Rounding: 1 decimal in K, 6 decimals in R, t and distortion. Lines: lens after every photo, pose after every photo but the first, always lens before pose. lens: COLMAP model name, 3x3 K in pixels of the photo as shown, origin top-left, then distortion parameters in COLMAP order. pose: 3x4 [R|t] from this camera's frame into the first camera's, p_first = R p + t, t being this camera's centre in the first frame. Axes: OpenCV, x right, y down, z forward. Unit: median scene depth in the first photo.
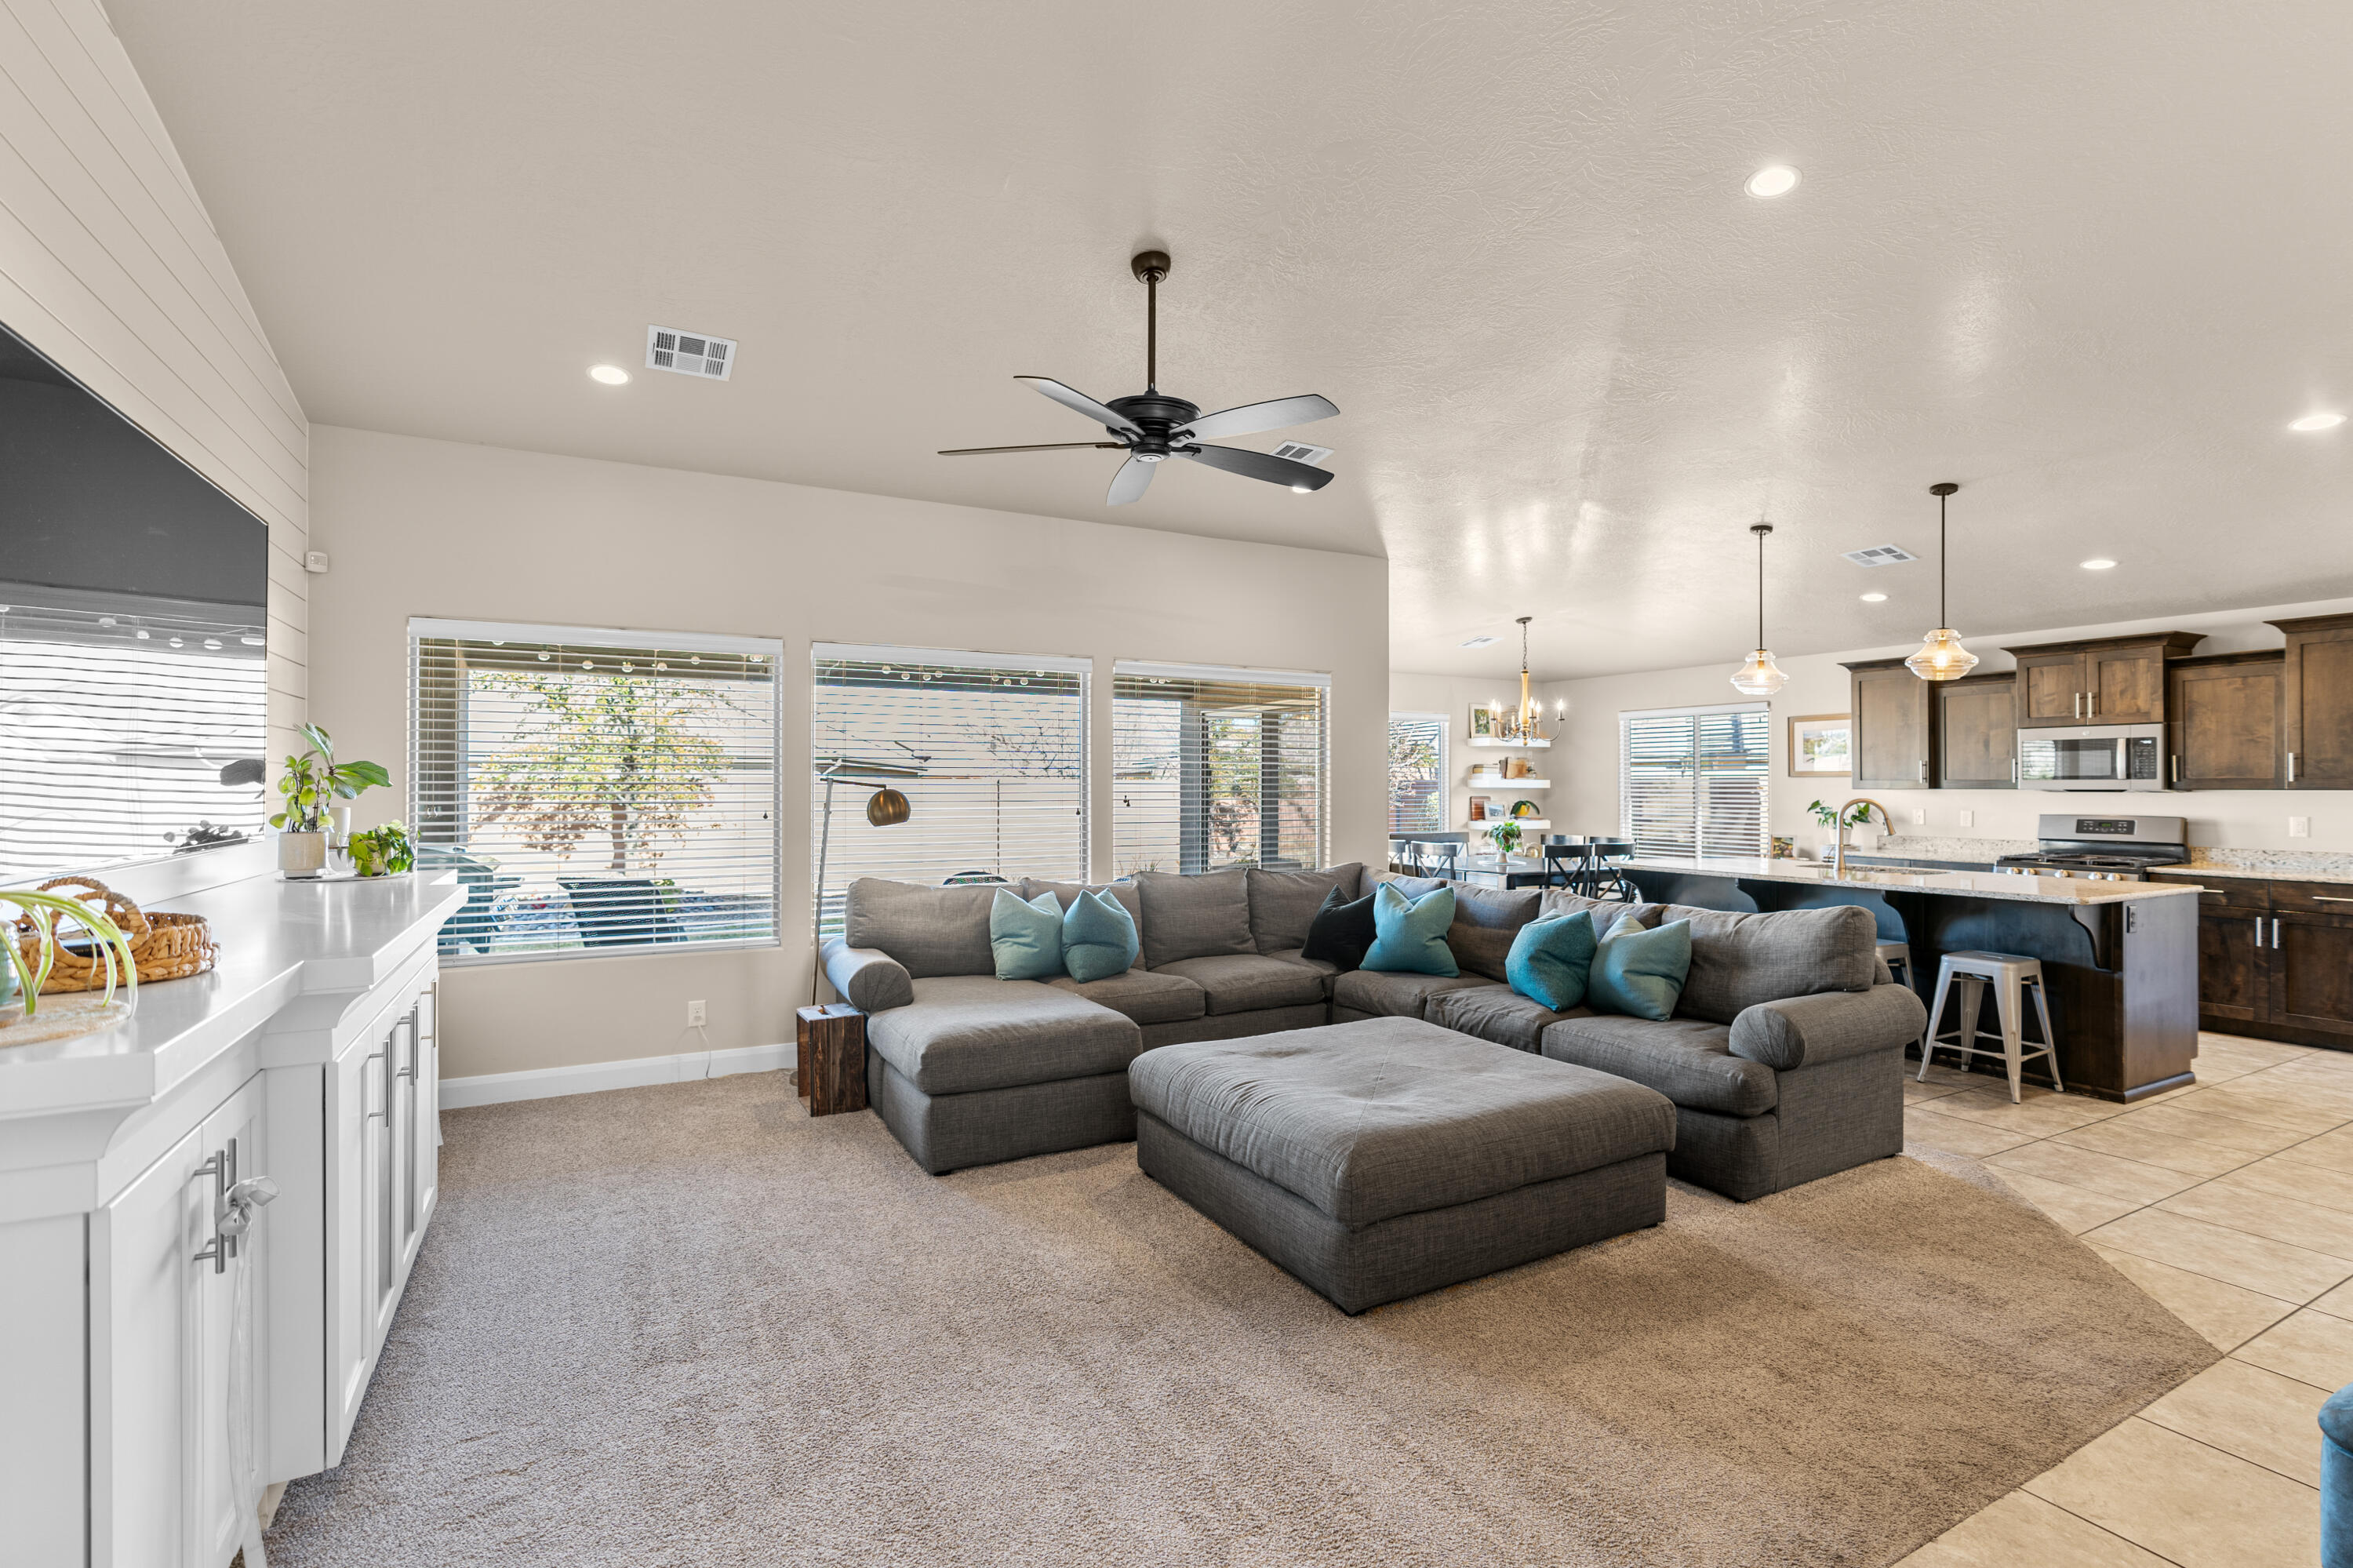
lens RADIAL K [[1066.9, 0, 1191.0], [0, 1066.9, 782.4], [0, 0, 1]] dist [-0.008308, 0.002719]
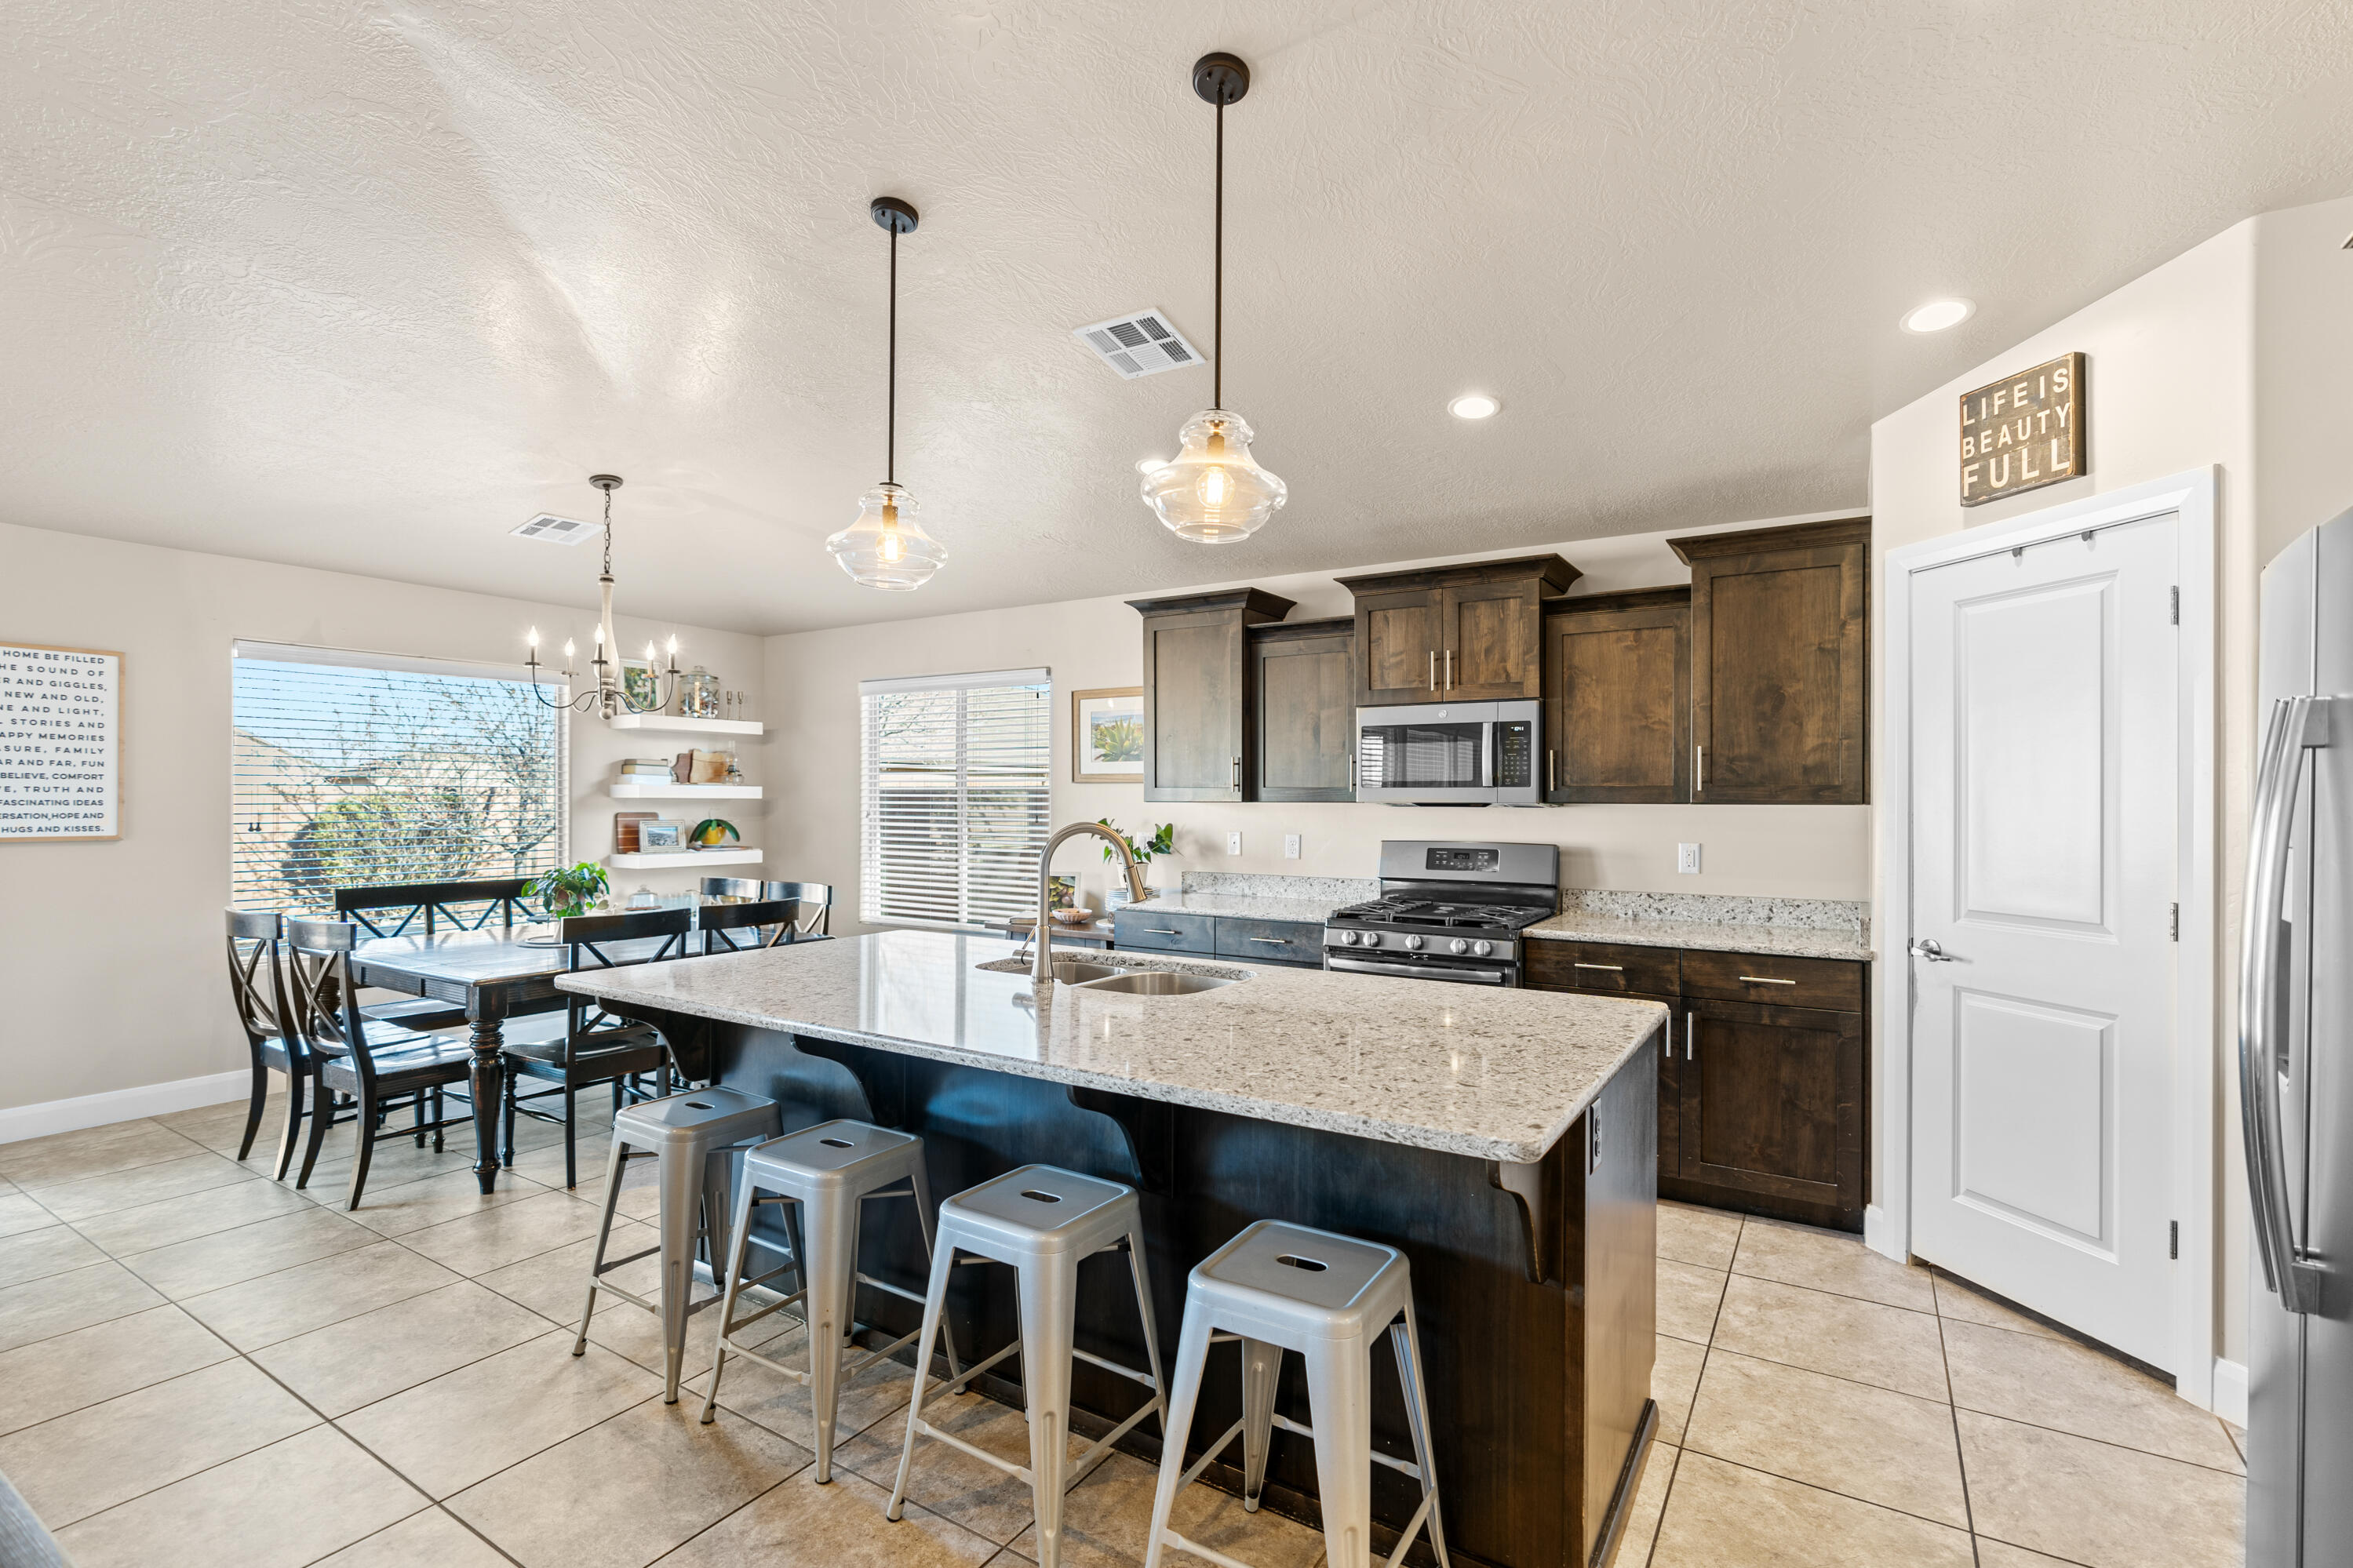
lens RADIAL K [[1066.7, 0, 1181.1], [0, 1066.7, 800.4], [0, 0, 1]] dist [-0.008308, 0.002719]
pose [[0.875481, -0.000465, 0.483253, 0.402913], [-0.003416, 0.999969, 0.007151, 0.001231], [-0.483241, -0.007912, 0.875452, 0.523543]]
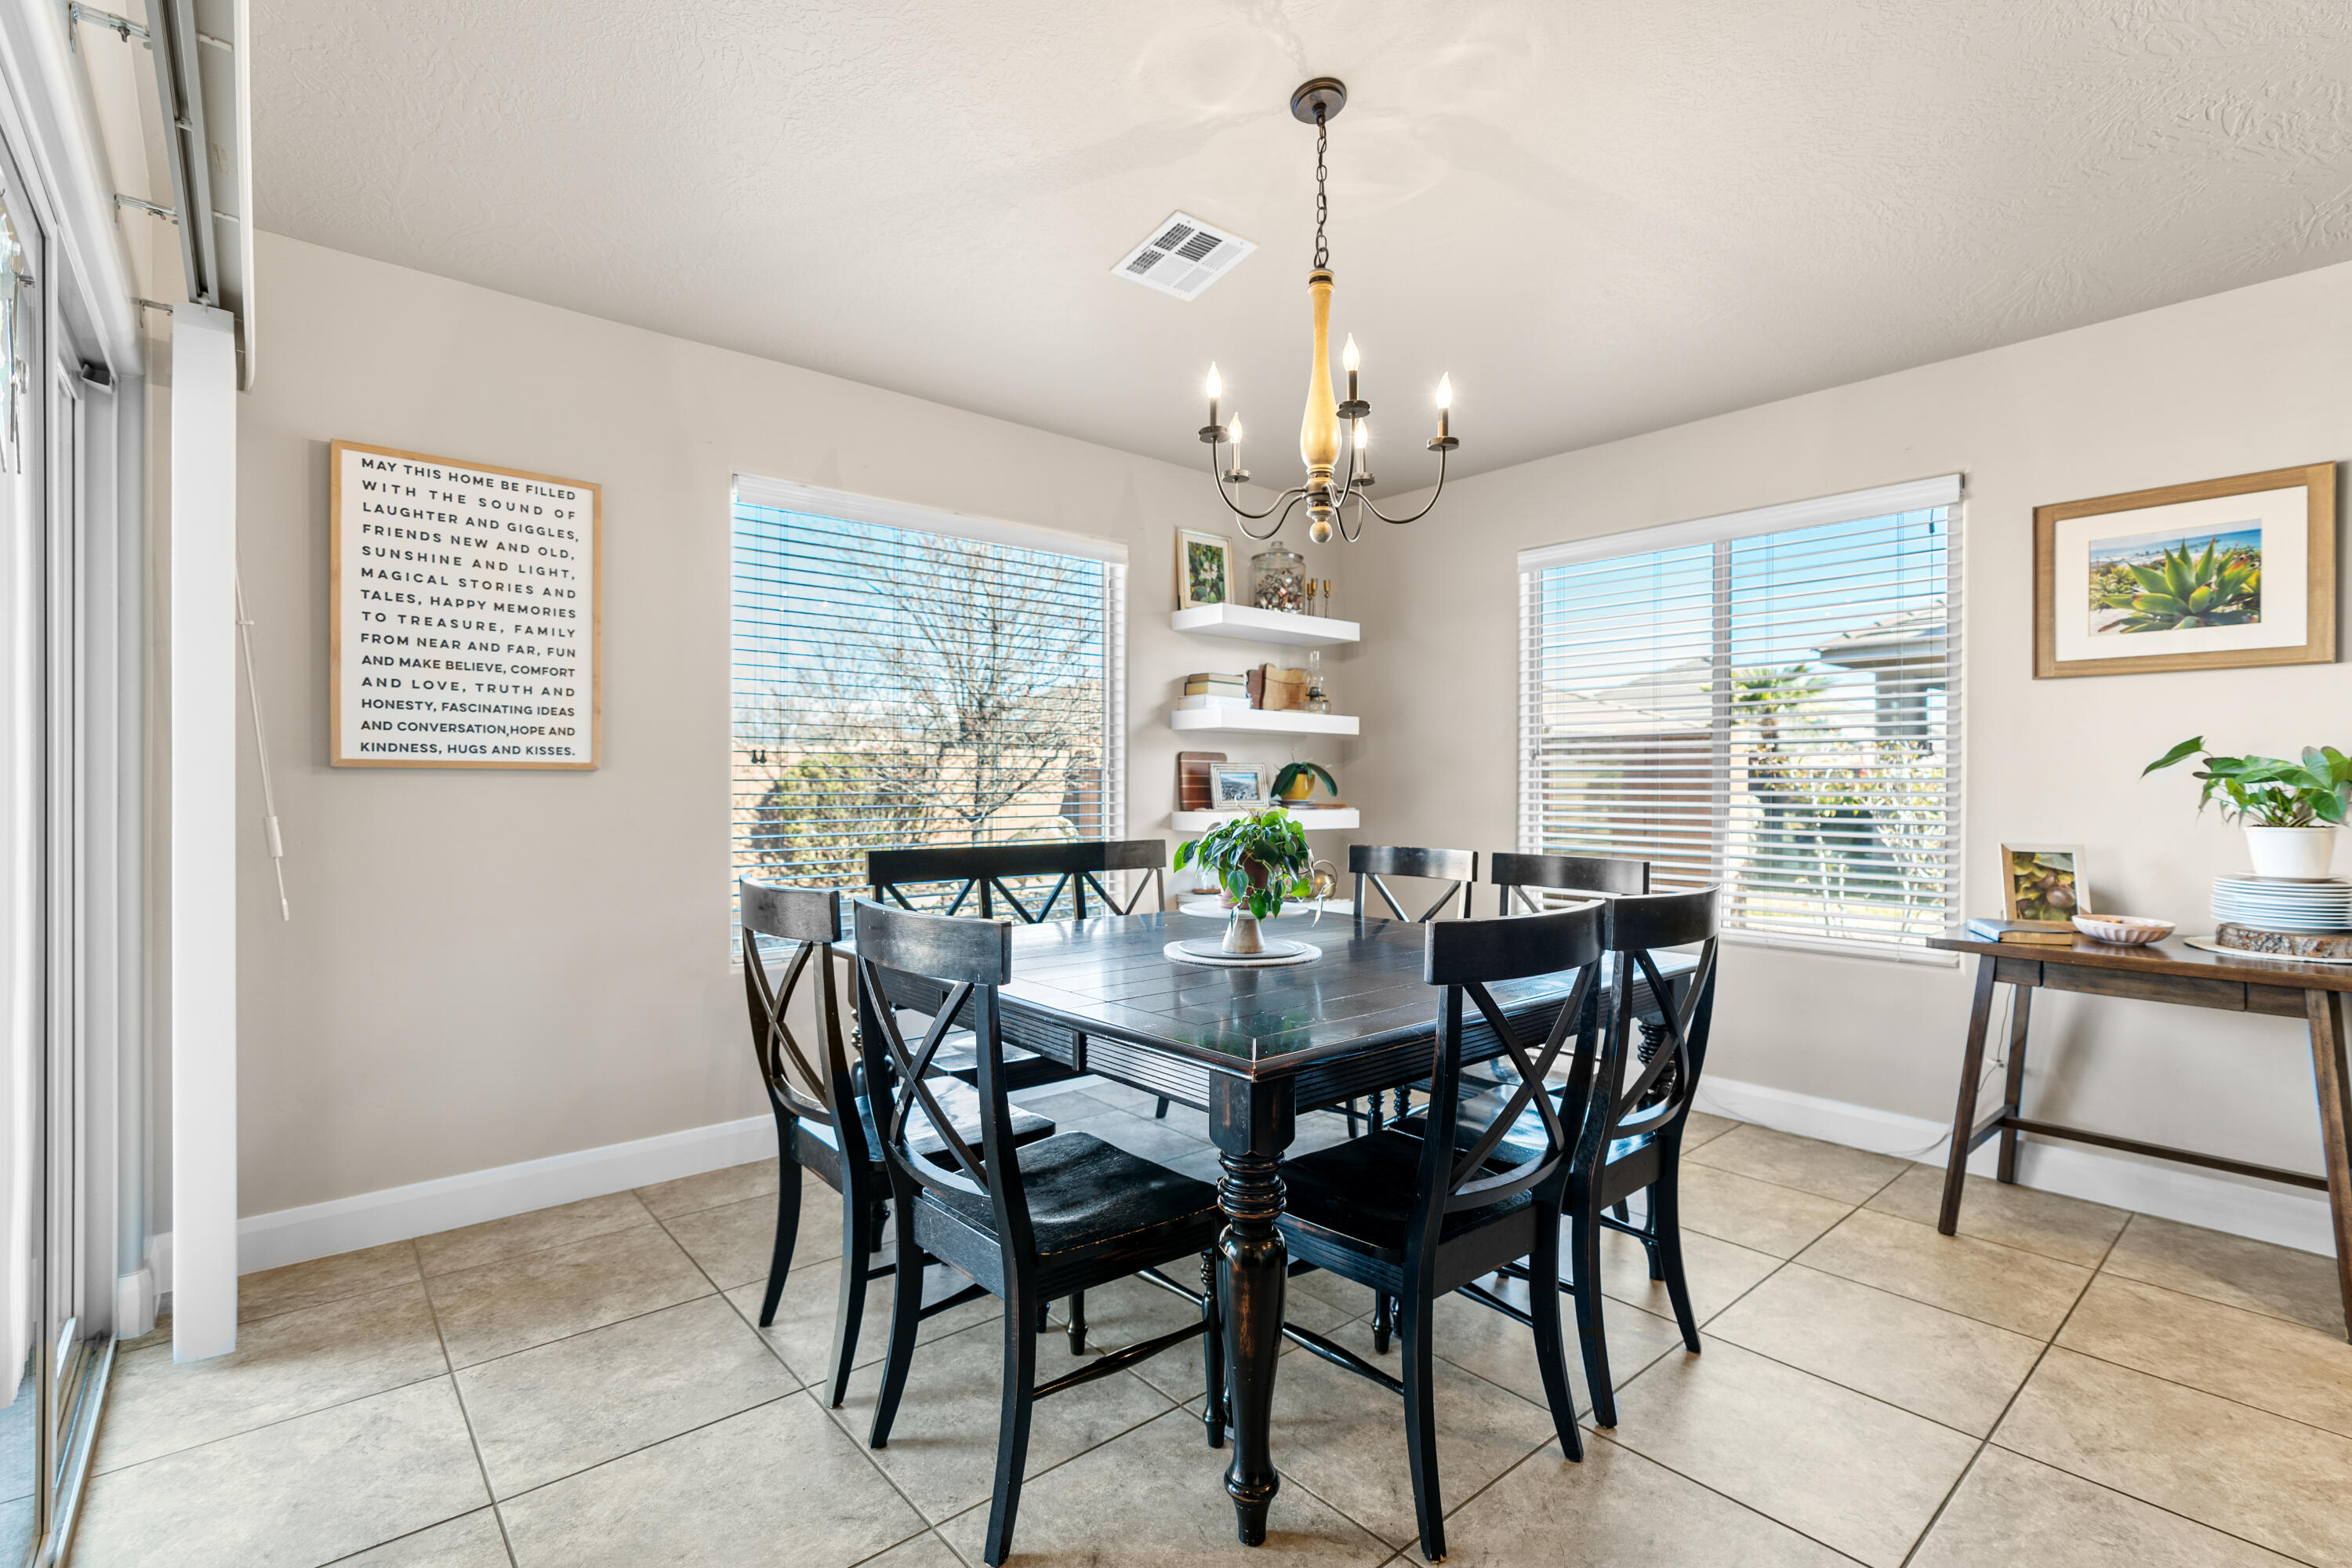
lens RADIAL K [[1066.4, 0, 1184.6], [0, 1066.4, 787.5], [0, 0, 1]] dist [-0.008308, 0.002719]
pose [[0.978028, -0.001773, 0.208467, 0.285935], [-0.000267, 0.999952, 0.009758, 0.036646], [-0.208475, -0.009599, 0.977981, 0.955367]]
